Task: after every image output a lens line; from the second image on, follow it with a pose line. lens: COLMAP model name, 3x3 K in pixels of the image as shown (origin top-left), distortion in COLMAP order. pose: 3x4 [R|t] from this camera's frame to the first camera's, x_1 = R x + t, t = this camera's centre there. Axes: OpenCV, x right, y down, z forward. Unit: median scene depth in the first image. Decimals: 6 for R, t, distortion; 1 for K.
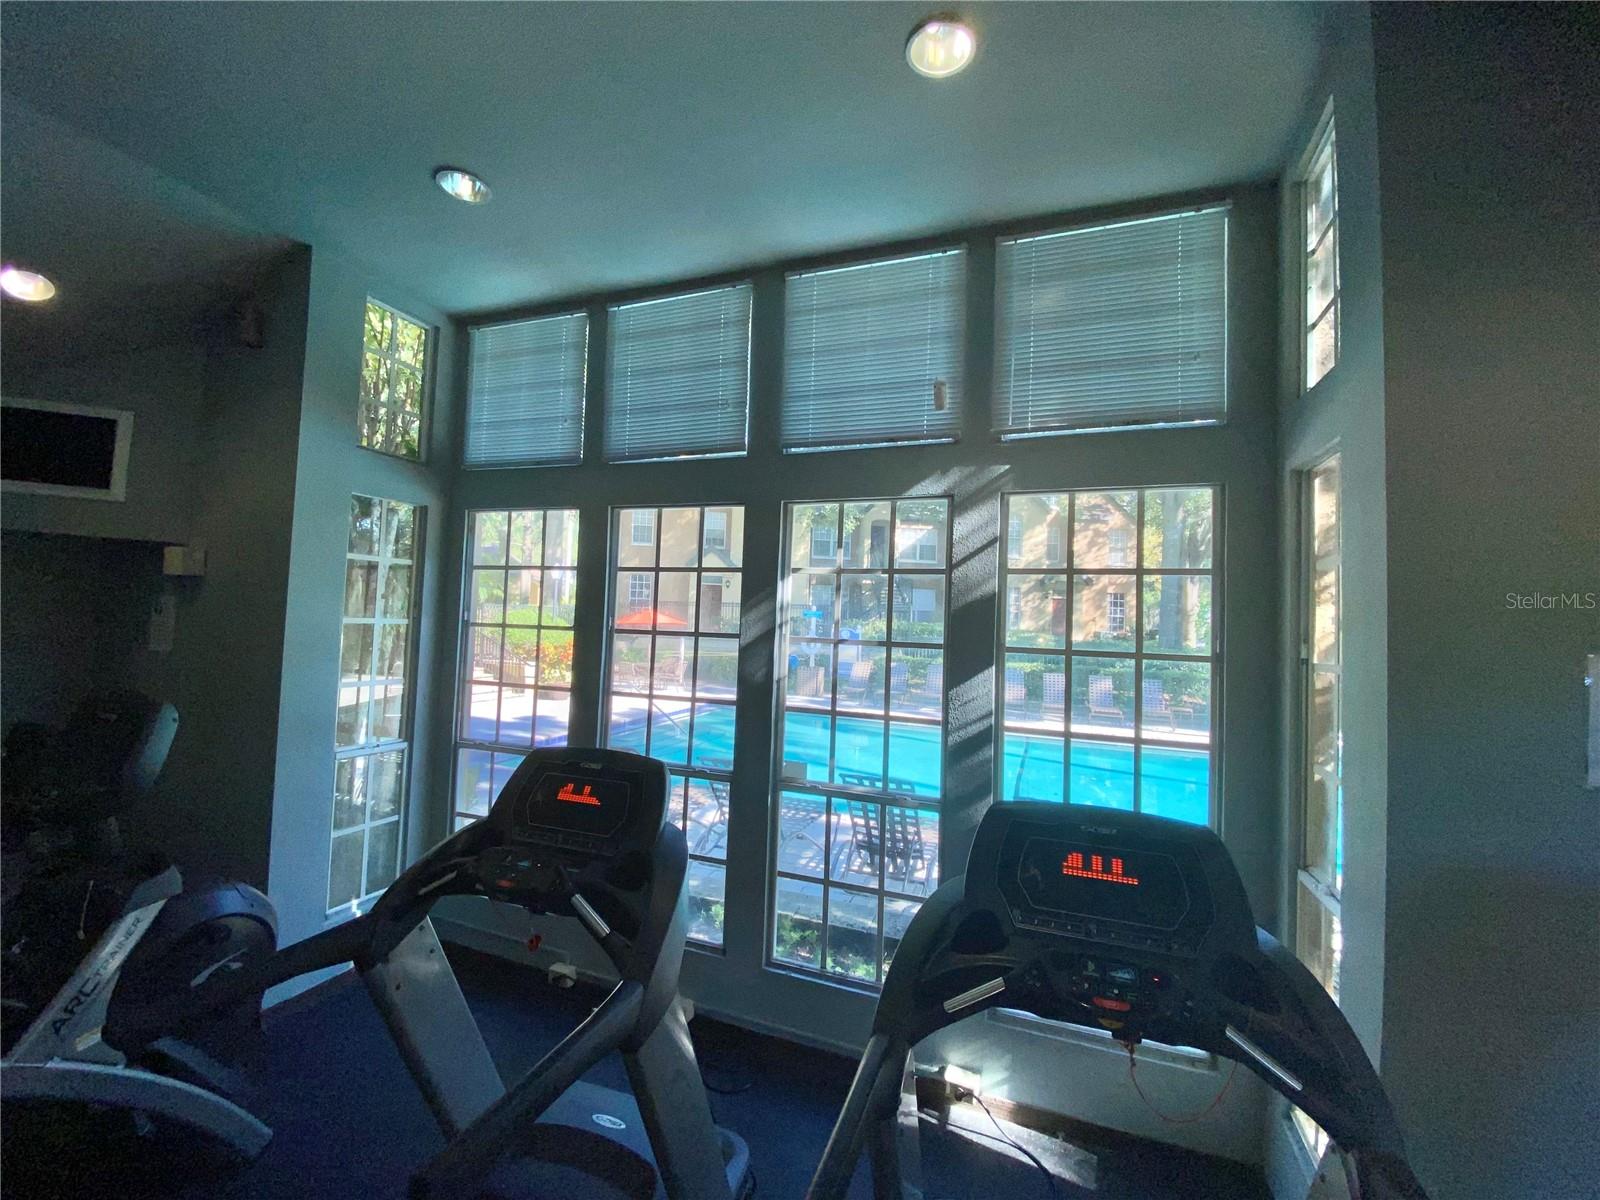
lens RADIAL K [[646.8, 0, 800.0], [0, 646.8, 600.0], [0, 0, 1]] dist [0.046449, -0.030730]
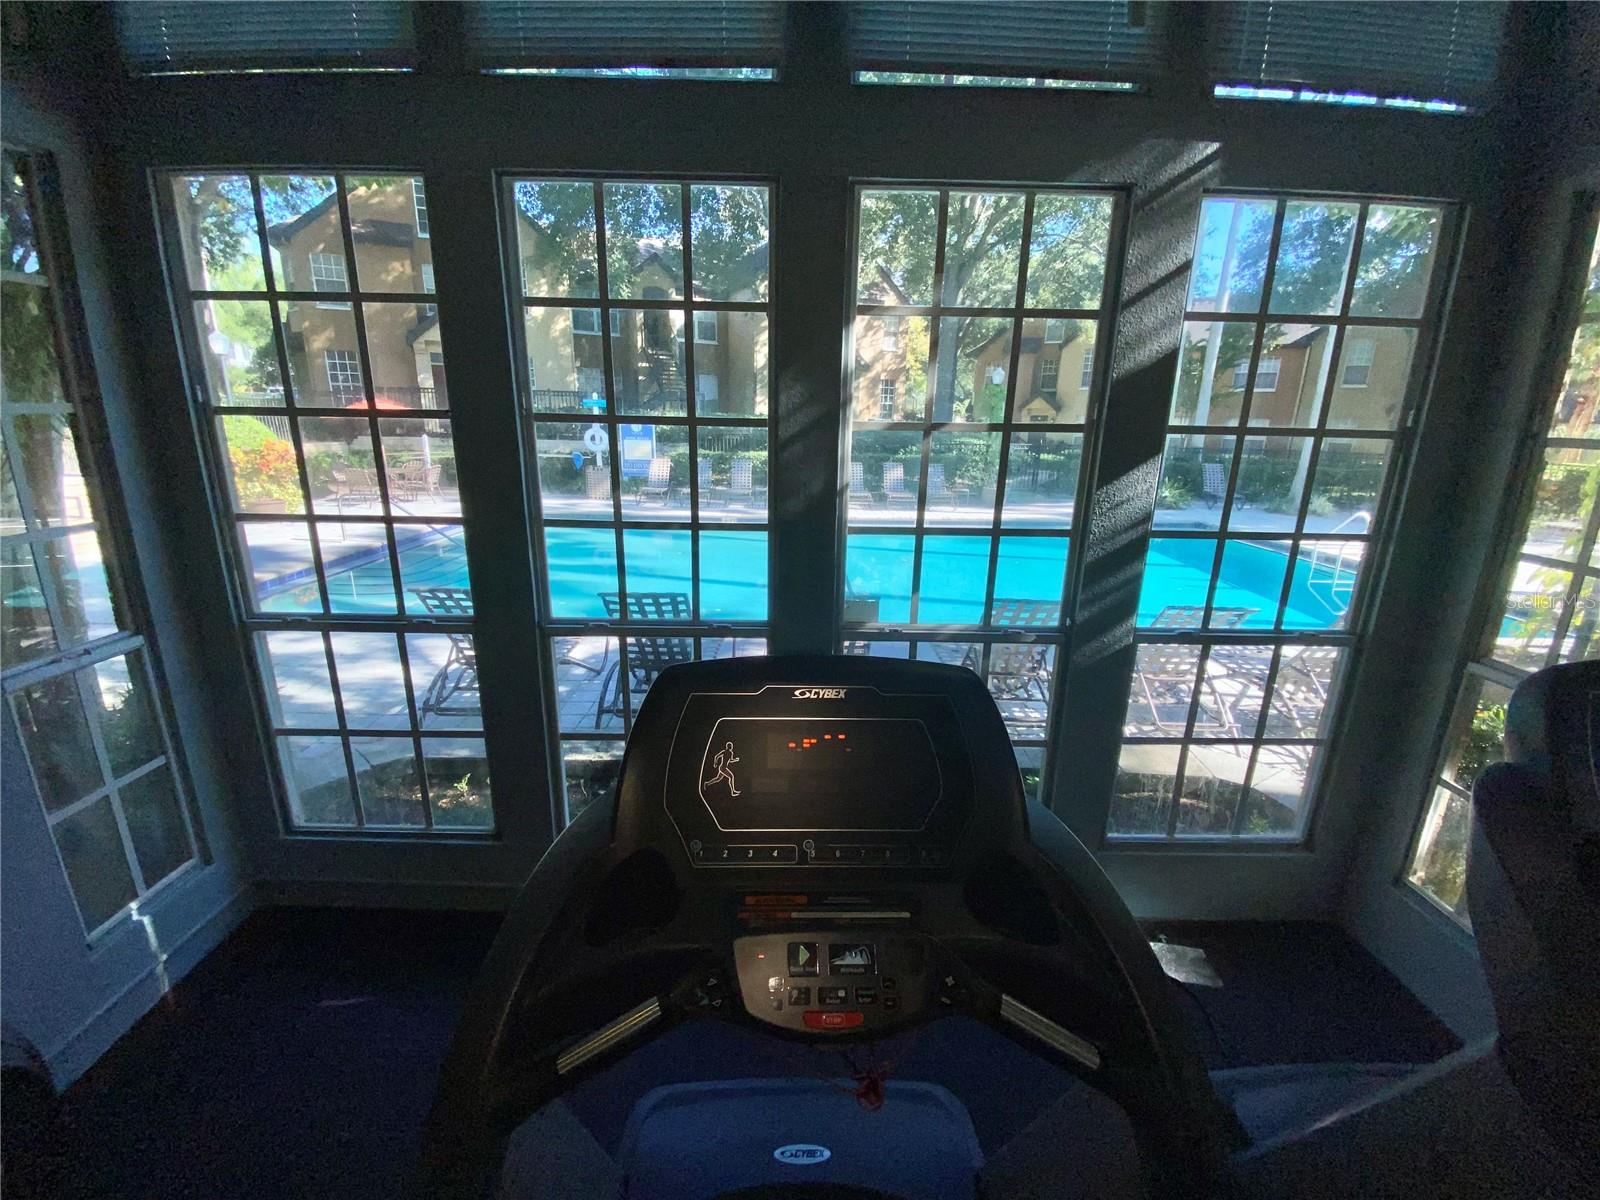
lens RADIAL K [[646.8, 0, 800.0], [0, 646.8, 600.0], [0, 0, 1]] dist [0.046449, -0.030730]
pose [[0.934749, -0.112782, 0.336933, -0.293112], [0.003623, 0.951261, 0.308365, 0.024903], [-0.355289, -0.287024, 0.889599, 0.359078]]
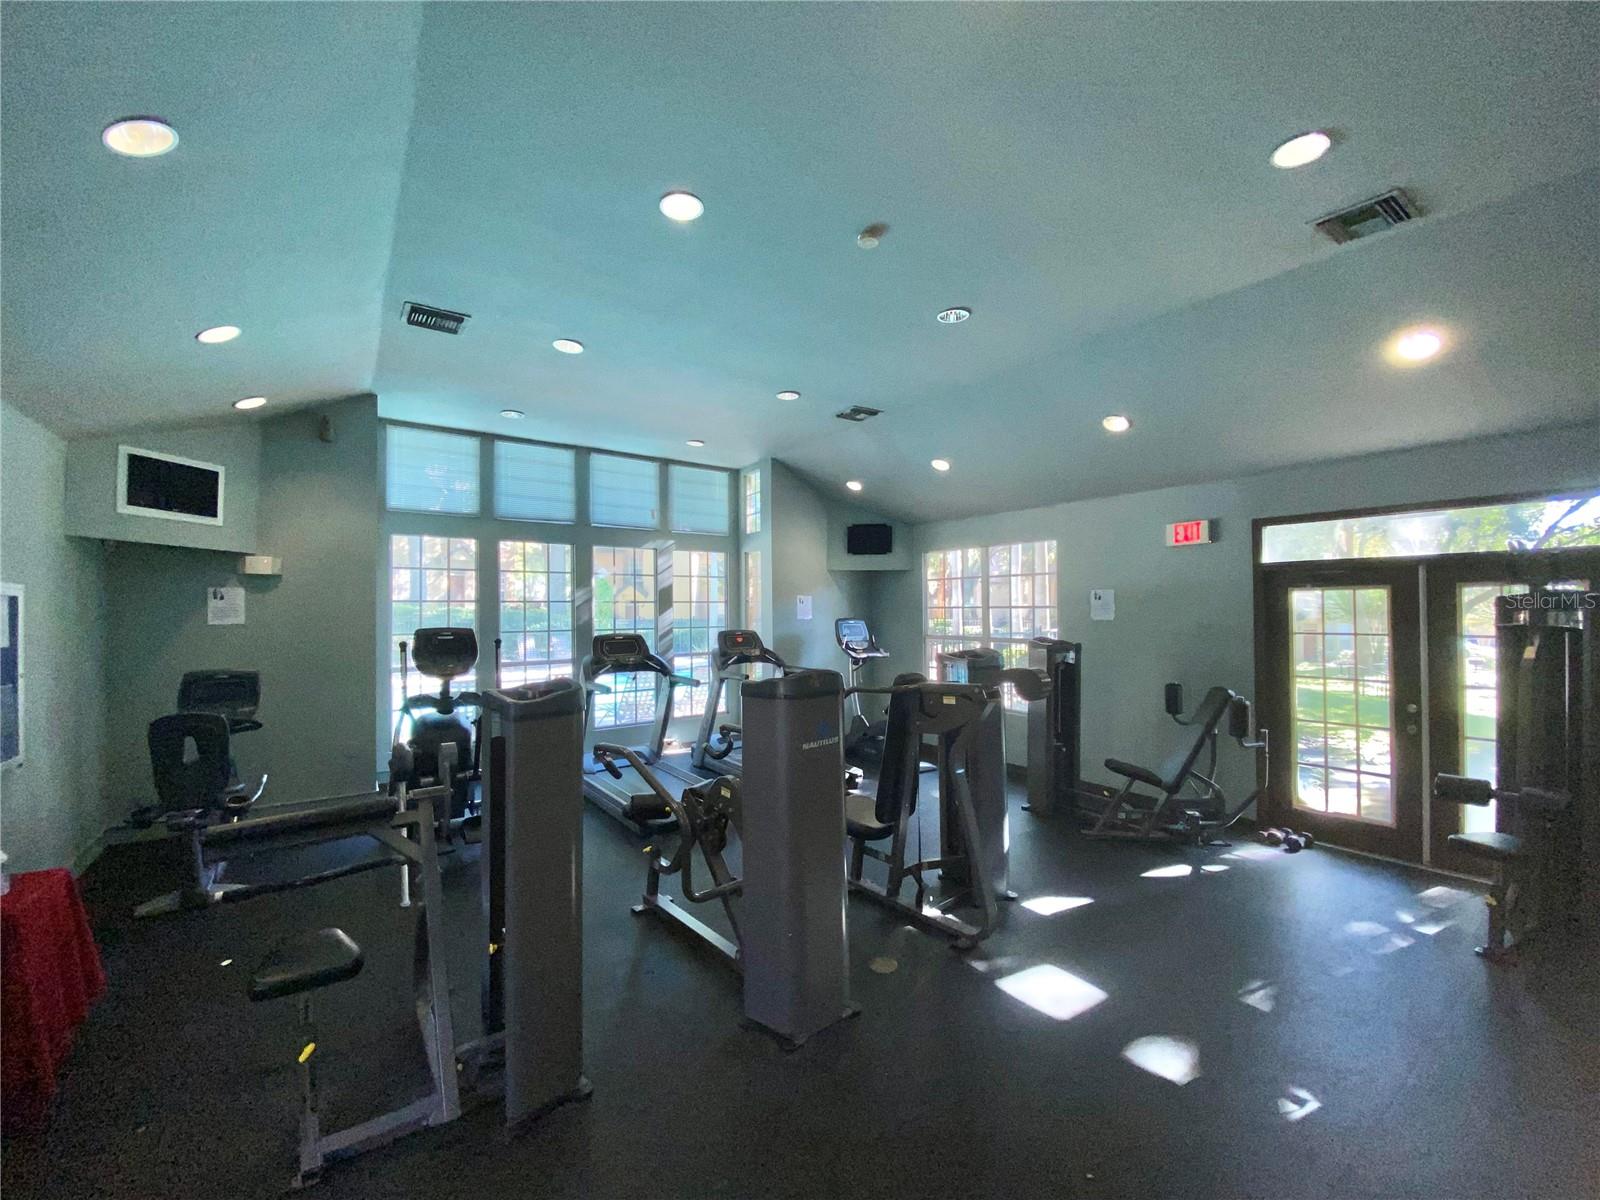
lens RADIAL K [[661.5, 0, 800.0], [0, 661.5, 600.0], [0, 0, 1]] dist [0.002069, 0.000217]
pose [[0.557068, -0.026649, 0.830039, -1.595286], [-0.007583, 0.999280, 0.037172, -0.045785], [-0.830432, -0.027002, 0.556465, -1.003059]]
